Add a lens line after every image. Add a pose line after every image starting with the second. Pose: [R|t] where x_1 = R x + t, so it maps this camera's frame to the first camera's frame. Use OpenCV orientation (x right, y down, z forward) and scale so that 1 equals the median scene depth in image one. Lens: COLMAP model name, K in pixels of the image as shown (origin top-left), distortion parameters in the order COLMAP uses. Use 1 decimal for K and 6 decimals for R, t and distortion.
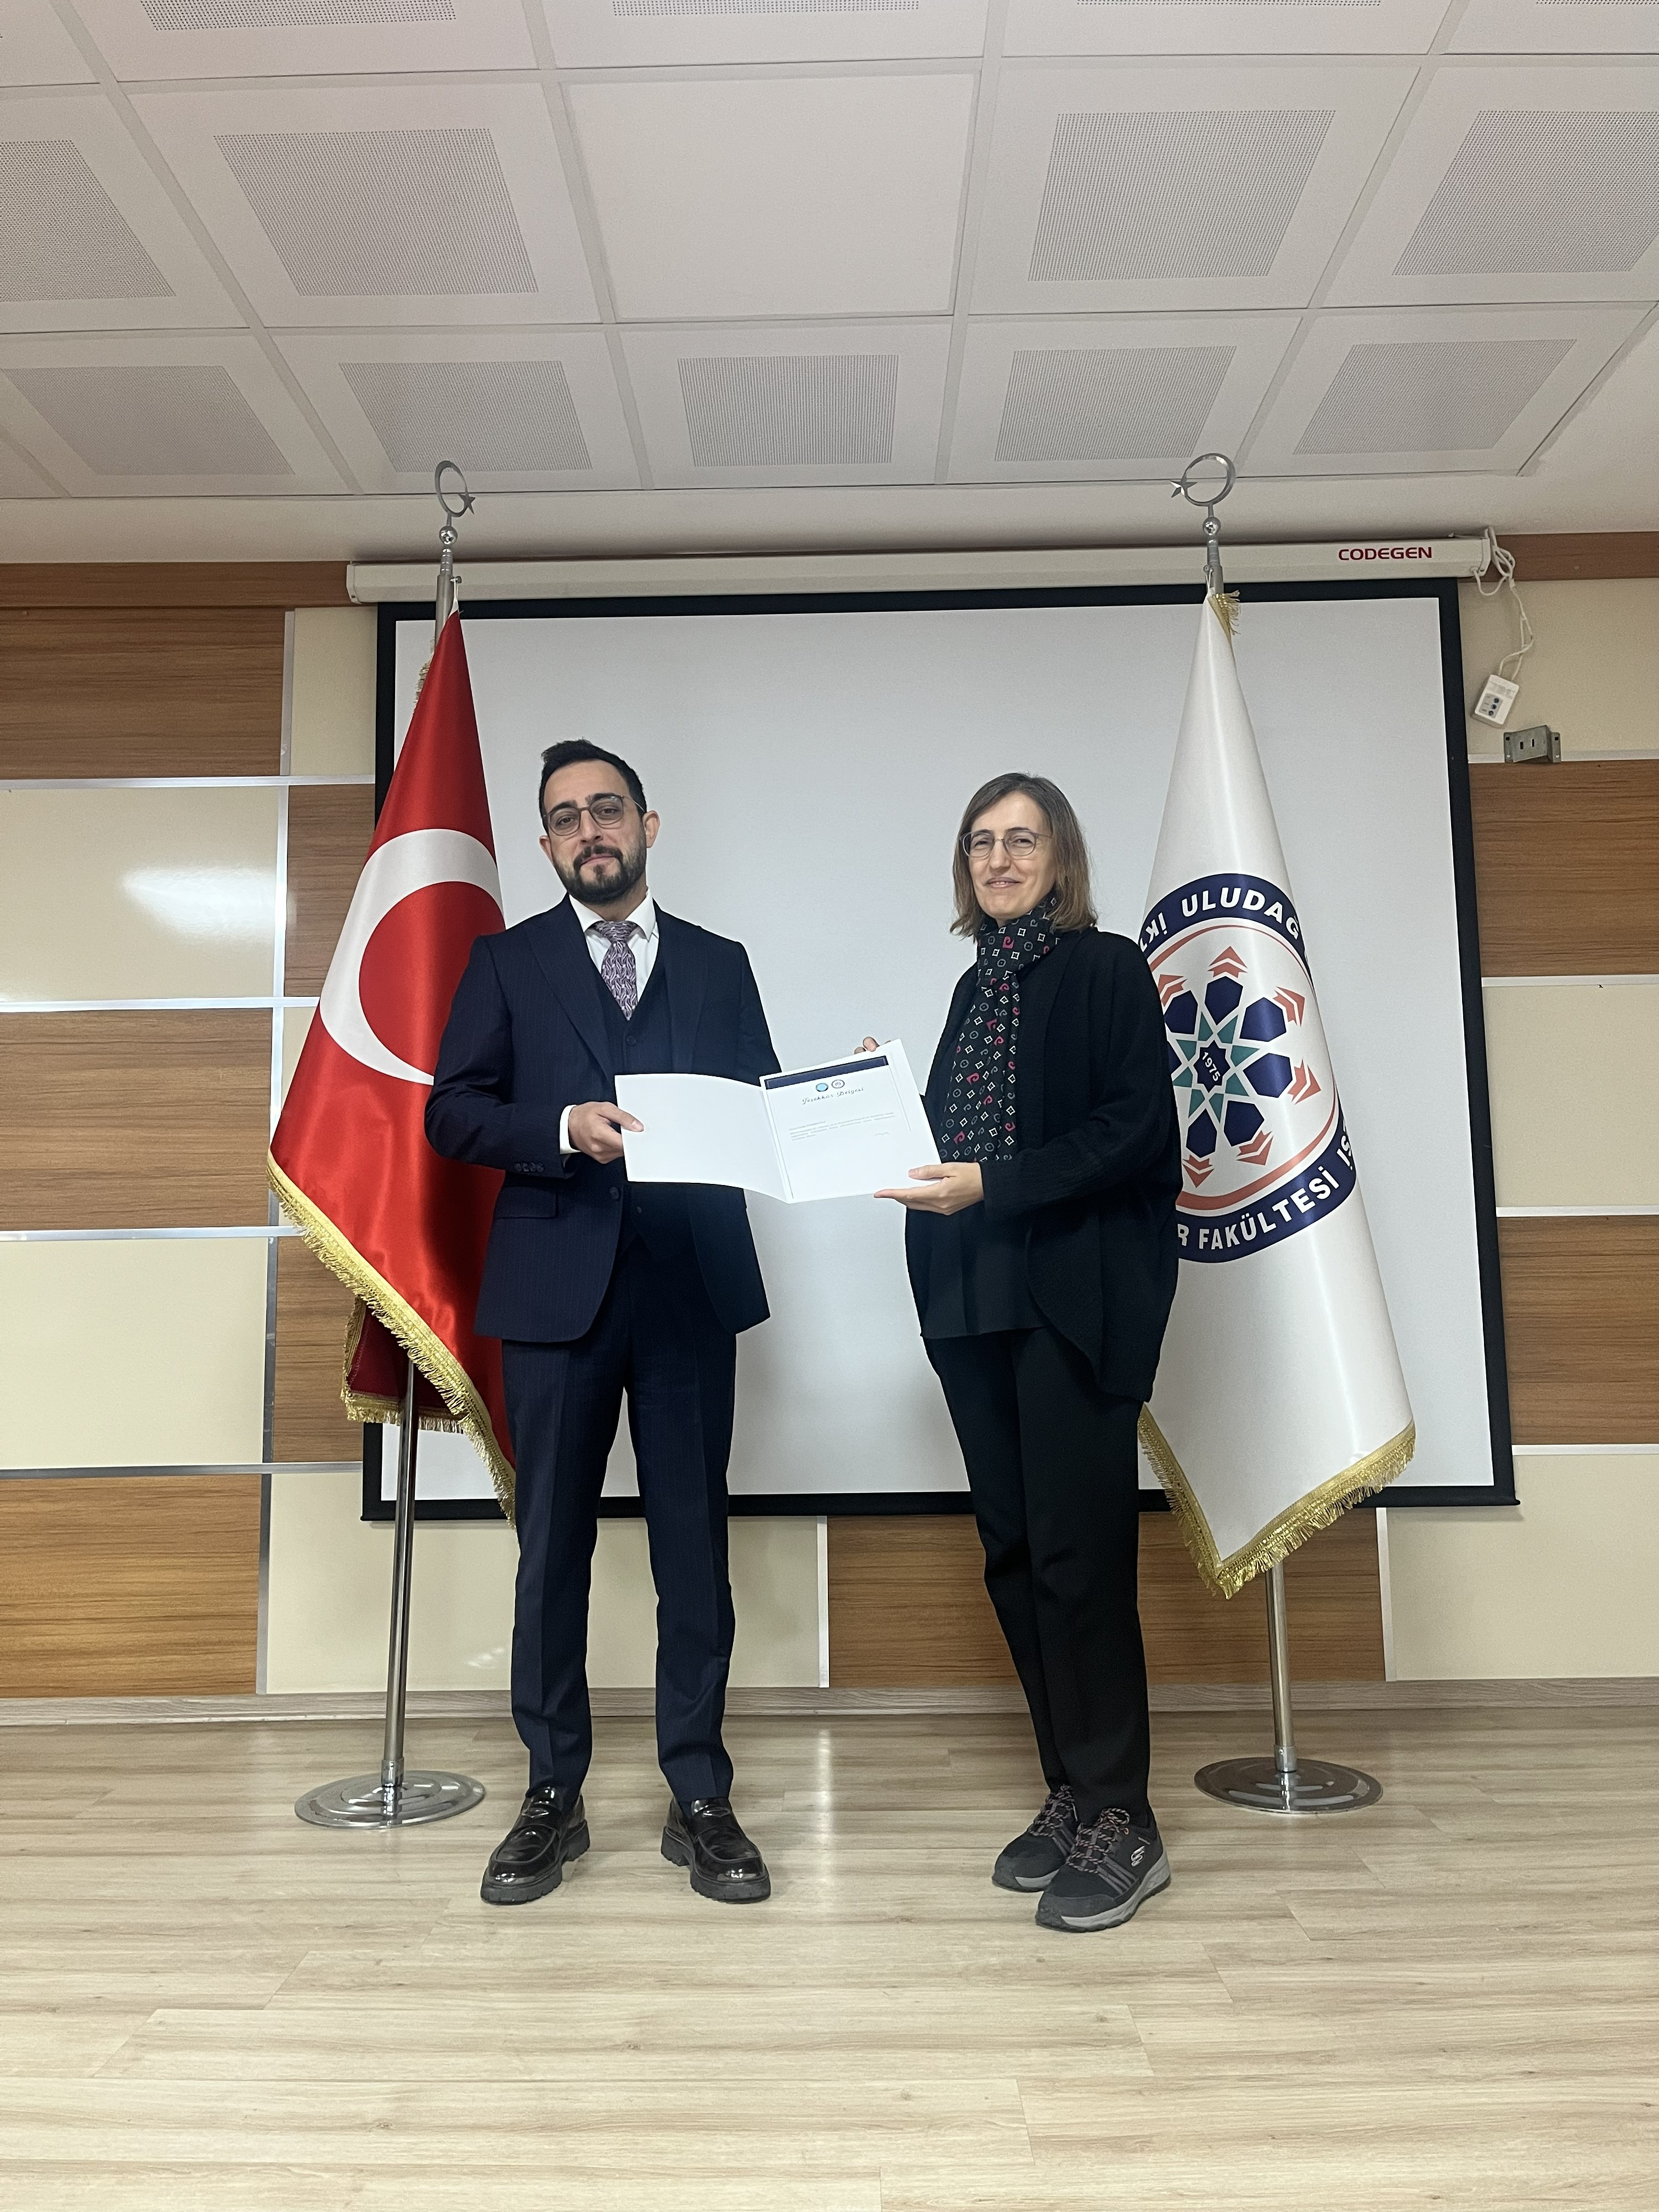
lens RADIAL K [[1557.0, 0, 849.2], [0, 1557.0, 1110.7], [0, 0, 1]] dist [0.040818, -0.076568]
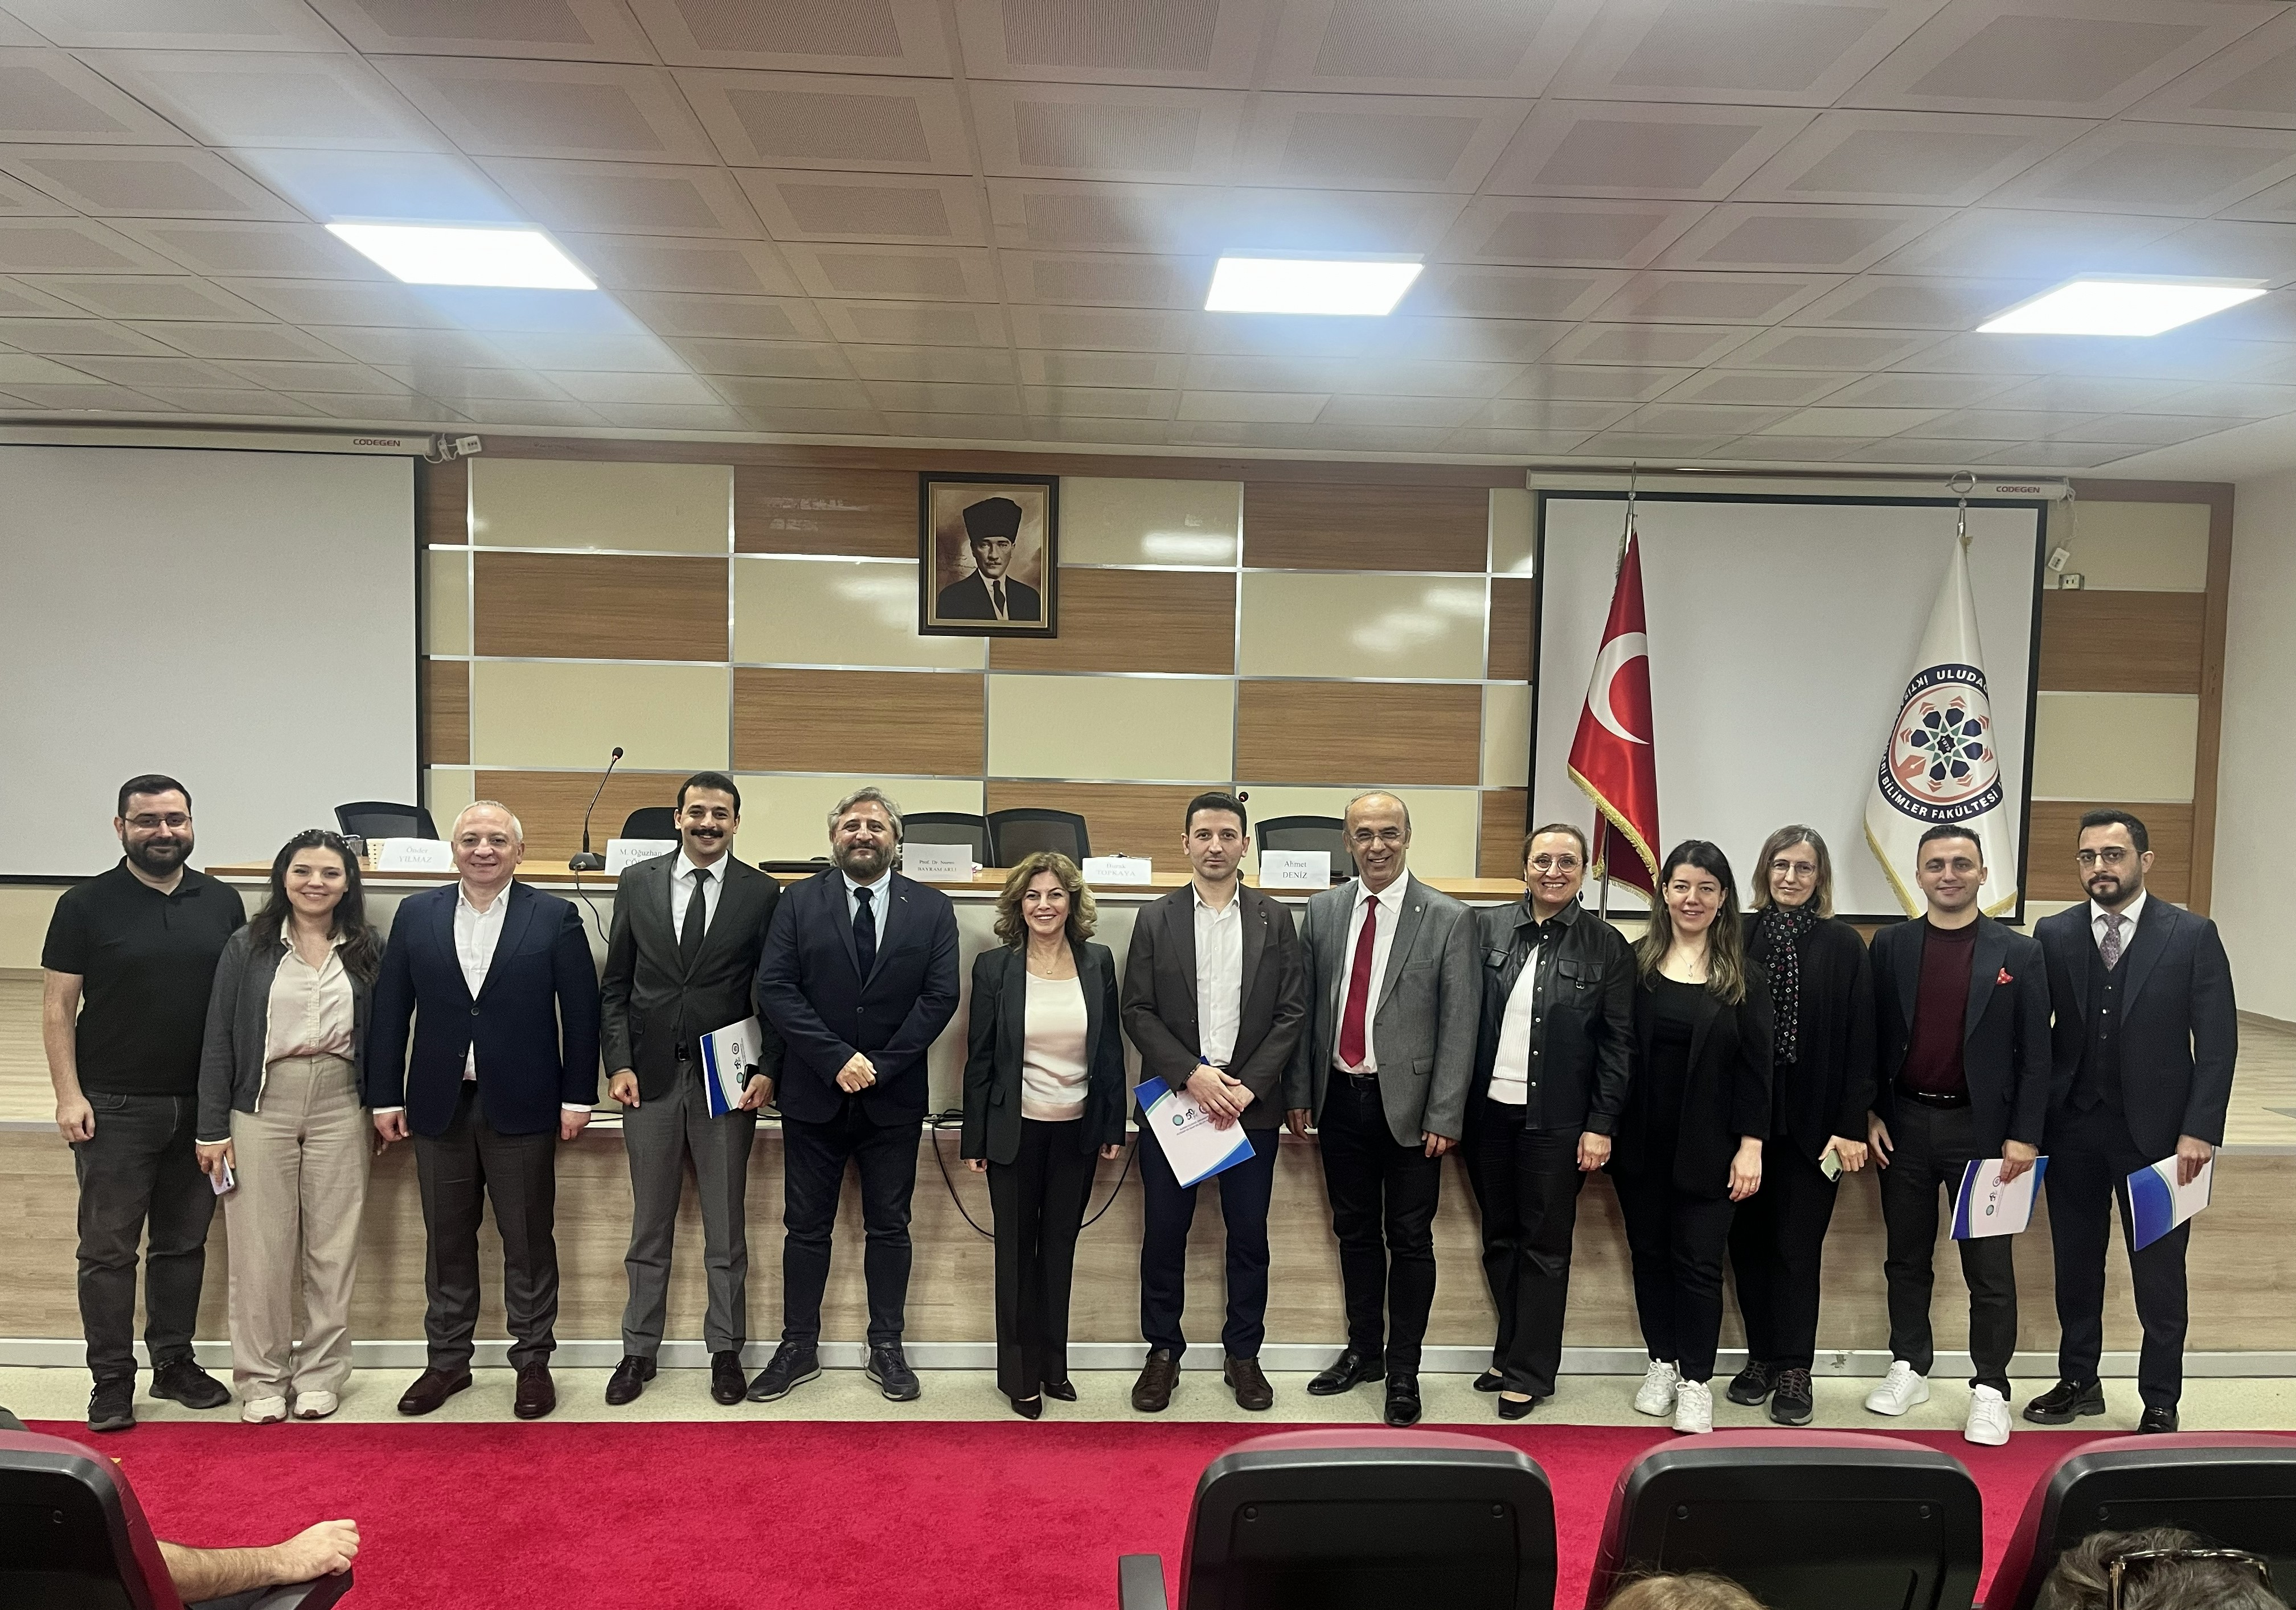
lens RADIAL K [[1655.5, 0, 1151.3], [0, 1655.5, 844.1], [0, 0, 1]] dist [-0.000162, 0.046464]
pose [[0.998206, 0.030859, 0.051315, -1.149710], [-0.039216, 0.984523, 0.170810, -0.271775], [-0.045250, -0.172516, 0.983967, -1.544640]]
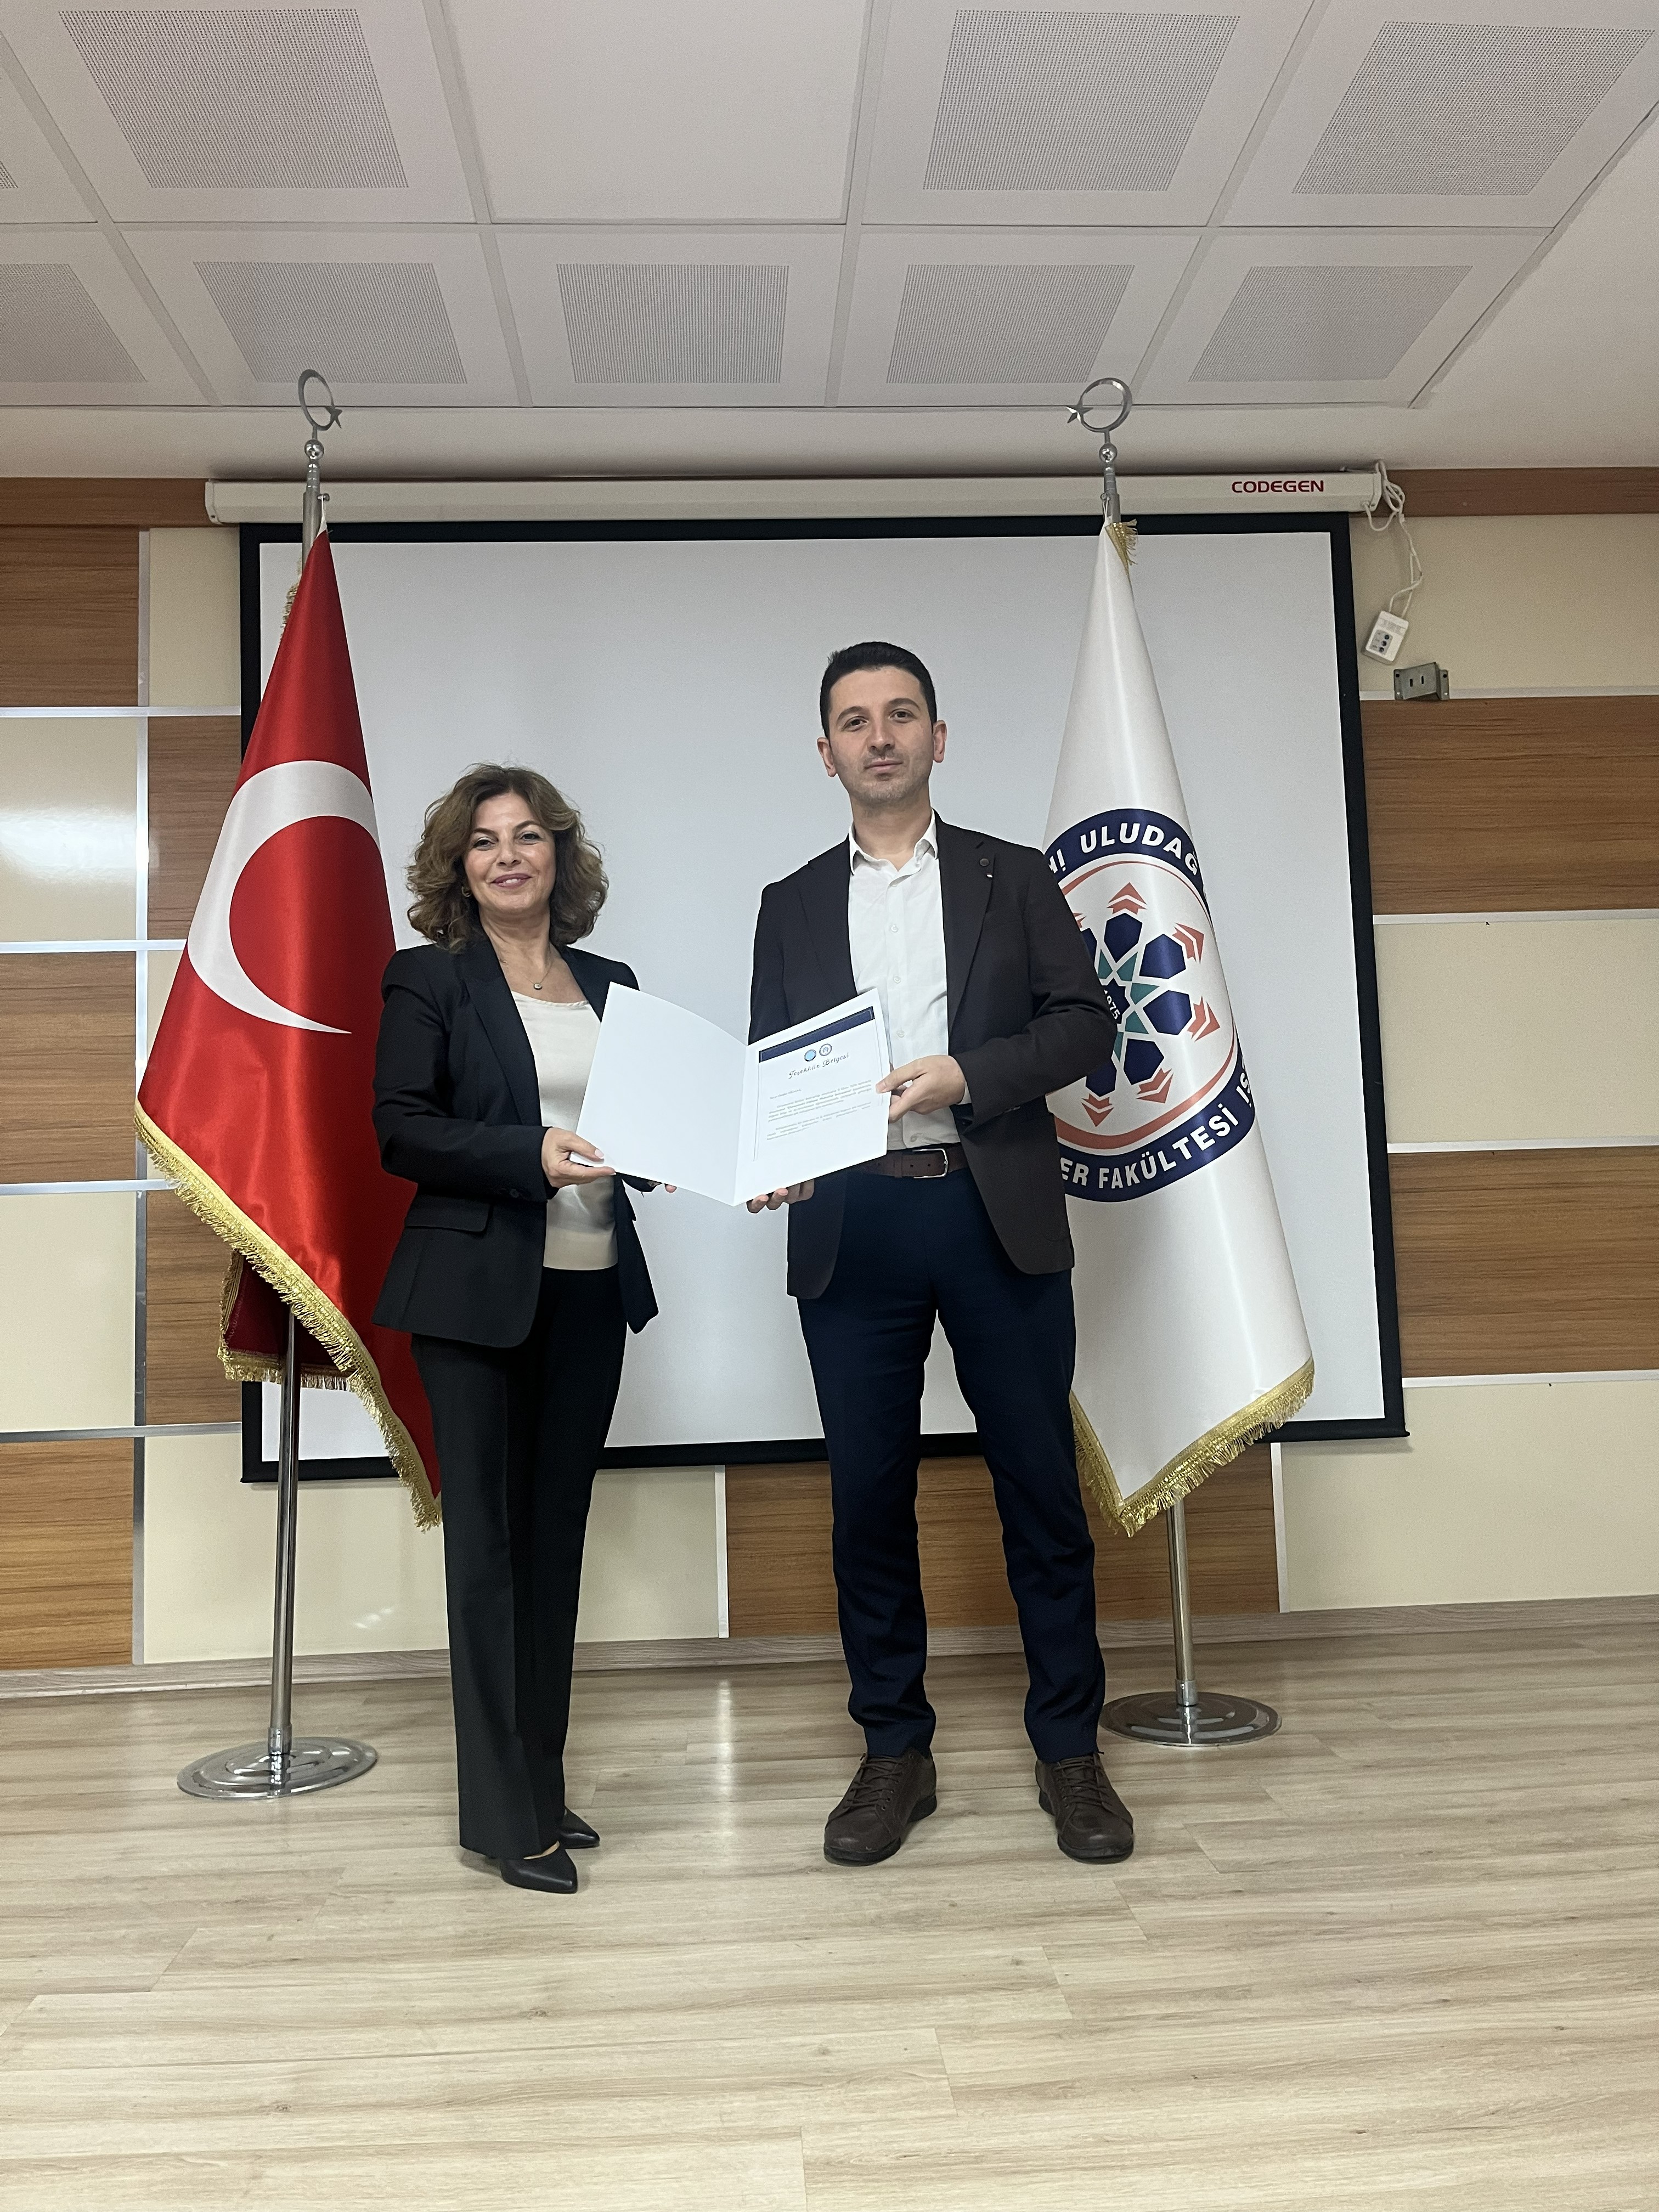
lens RADIAL K [[1548.5, 0, 829.5], [0, 1548.5, 1106.0], [0, 0, 1]] dist [0.054137, -0.087332]
pose [[0.997810, -0.010979, 0.065233, -0.011640], [0.009126, 0.999548, 0.028632, 0.006330], [-0.065518, -0.027974, 0.997459, 0.026215]]
